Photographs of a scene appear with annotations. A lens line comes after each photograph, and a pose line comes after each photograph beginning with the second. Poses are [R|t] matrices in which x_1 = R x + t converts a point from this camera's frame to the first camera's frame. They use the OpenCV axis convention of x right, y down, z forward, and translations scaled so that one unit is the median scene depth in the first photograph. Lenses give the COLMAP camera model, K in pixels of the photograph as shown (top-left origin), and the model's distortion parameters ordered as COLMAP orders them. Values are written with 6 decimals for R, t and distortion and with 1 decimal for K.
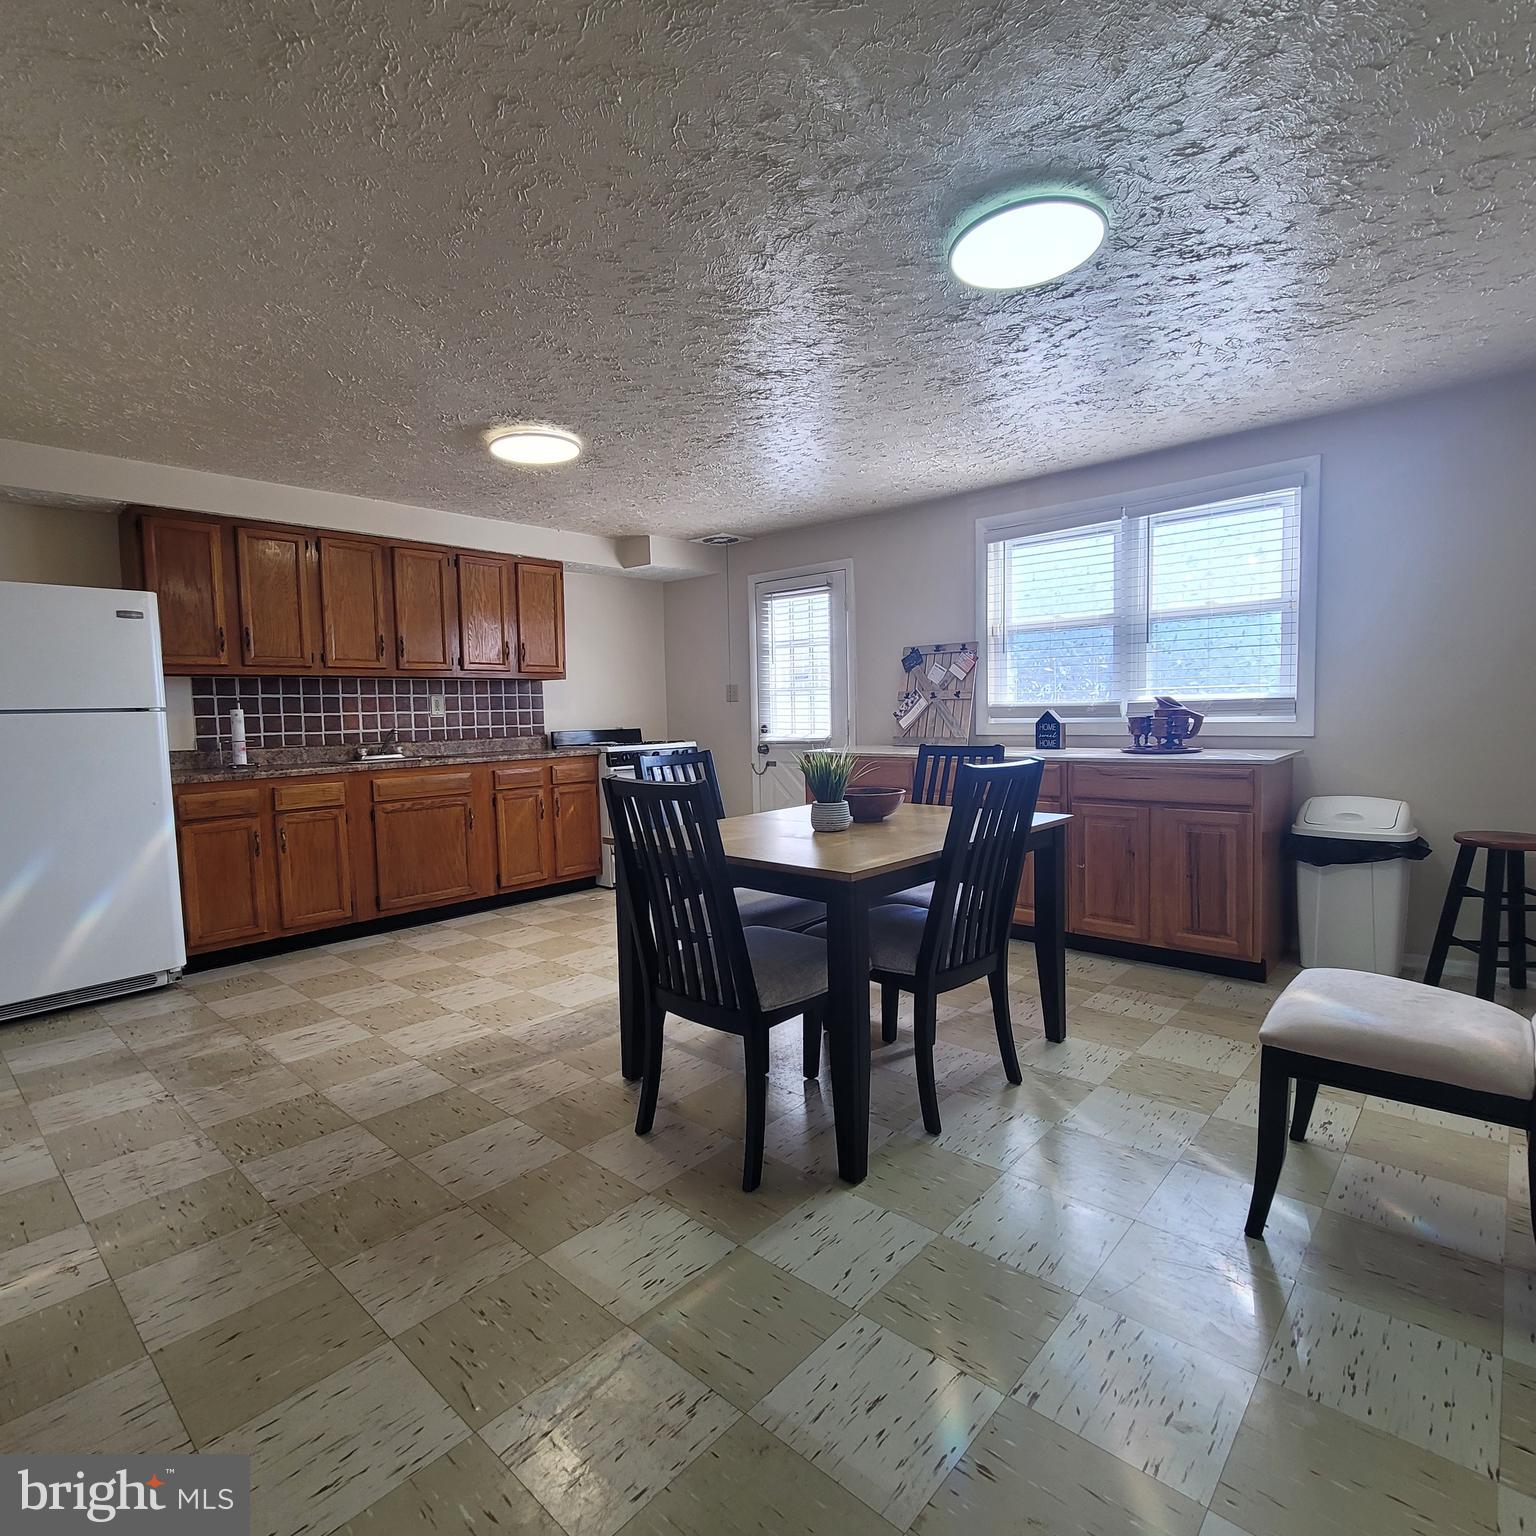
lens RADIAL K [[837.1, 0, 790.4], [0, 837.1, 760.8], [0, 0, 1]] dist [-0.001169, -0.000412]
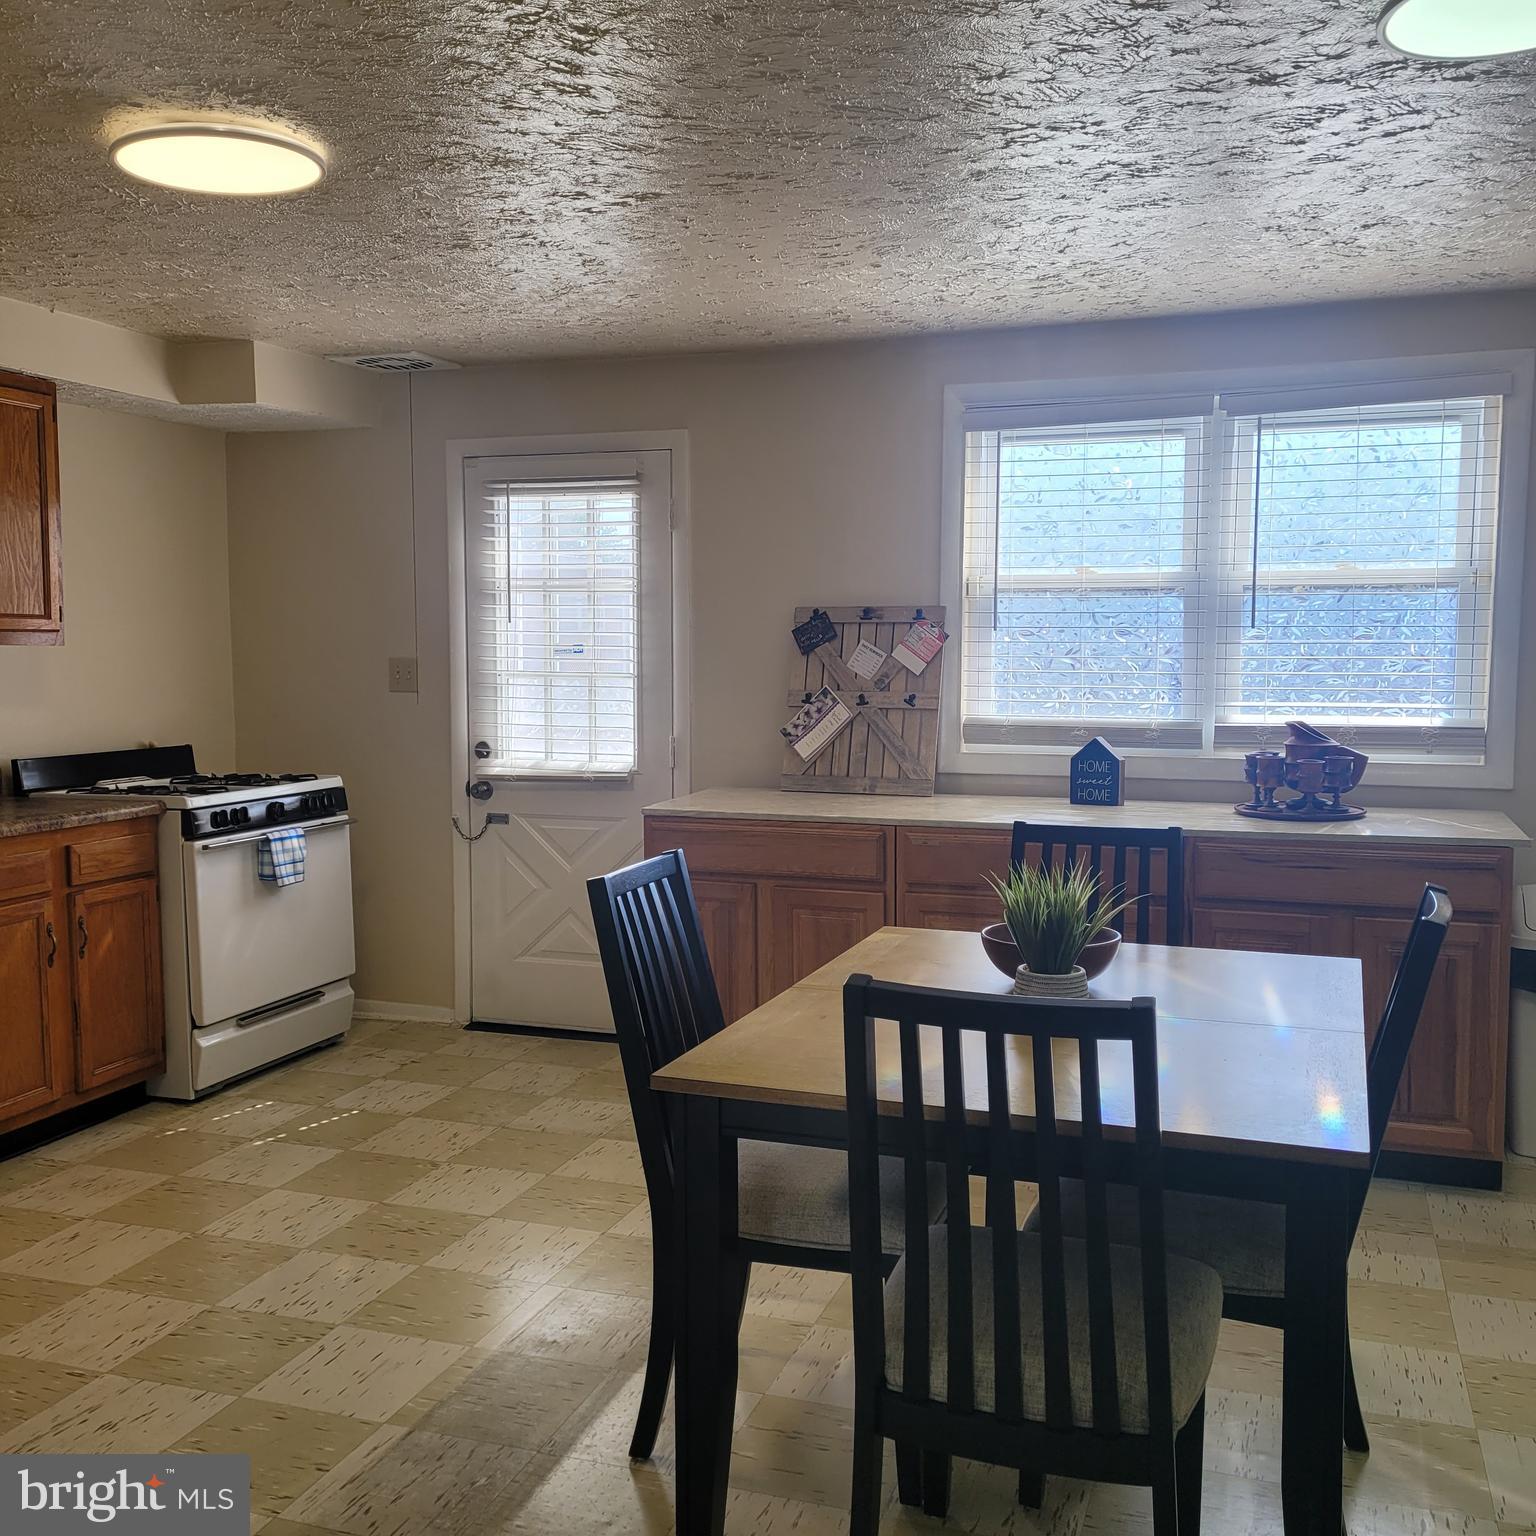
lens RADIAL K [[1518.6, 0, 798.6], [0, 1518.6, 767.8], [0, 0, 1]] dist [0.031302, 0.010755]
pose [[0.919541, -0.008421, 0.392904, -0.256751], [0.001961, 0.999856, 0.016841, -0.050210], [-0.392989, -0.014716, 0.919425, 0.100544]]
